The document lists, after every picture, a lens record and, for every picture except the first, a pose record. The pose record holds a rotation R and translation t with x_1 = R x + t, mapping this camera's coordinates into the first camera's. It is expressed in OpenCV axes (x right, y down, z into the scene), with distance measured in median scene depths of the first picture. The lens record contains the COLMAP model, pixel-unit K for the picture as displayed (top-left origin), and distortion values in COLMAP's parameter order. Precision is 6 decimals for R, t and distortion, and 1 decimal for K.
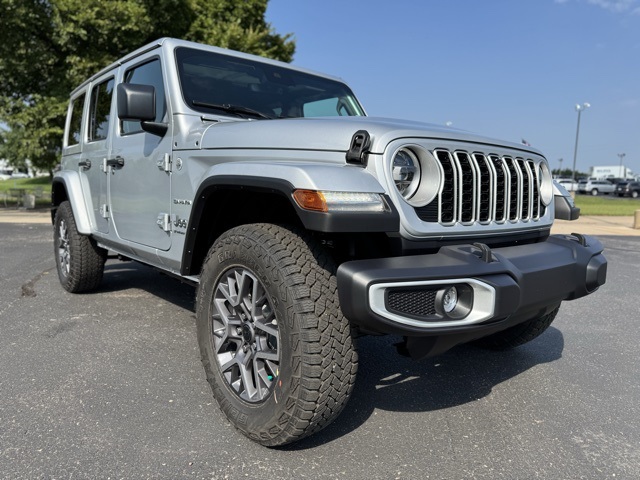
lens RADIAL K [[507.0, 0, 325.4], [0, 507.0, 241.0], [0, 0, 1]] dist [0.048802, -0.011722]
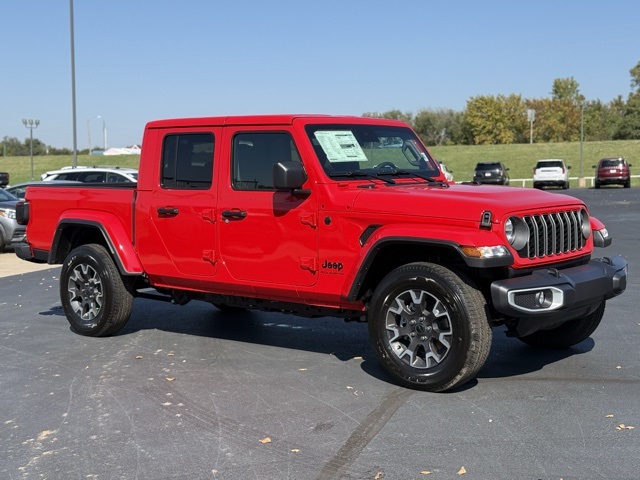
lens RADIAL K [[991.5, 0, 316.5], [0, 991.5, 242.5], [0, 0, 1]] dist [0.196866, 0.000000]
pose [[0.989611, -0.050482, 0.134618, -0.966323], [0.053040, 0.998472, -0.015482, -0.073819], [-0.133631, 0.022461, 0.990777, -2.341624]]
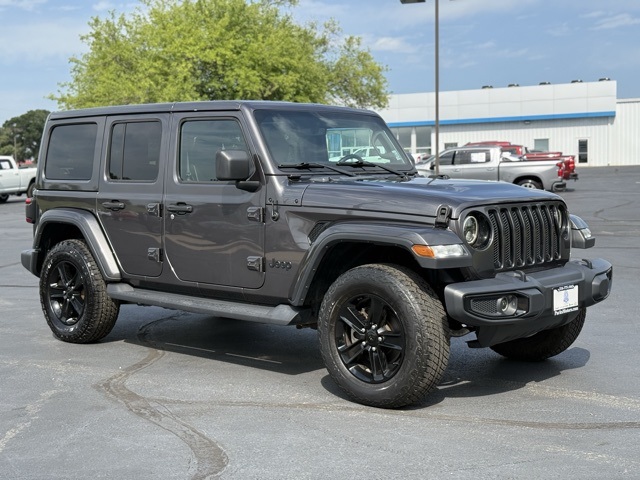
lens RADIAL K [[991.5, 0, 320.9], [0, 991.5, 234.8], [0, 0, 1]] dist [0.196866, 0.000000]
pose [[0.992708, -0.041230, 0.113273, -0.643027], [0.044799, 0.998571, -0.029143, -0.043859], [-0.111910, 0.034005, 0.993136, -1.987209]]
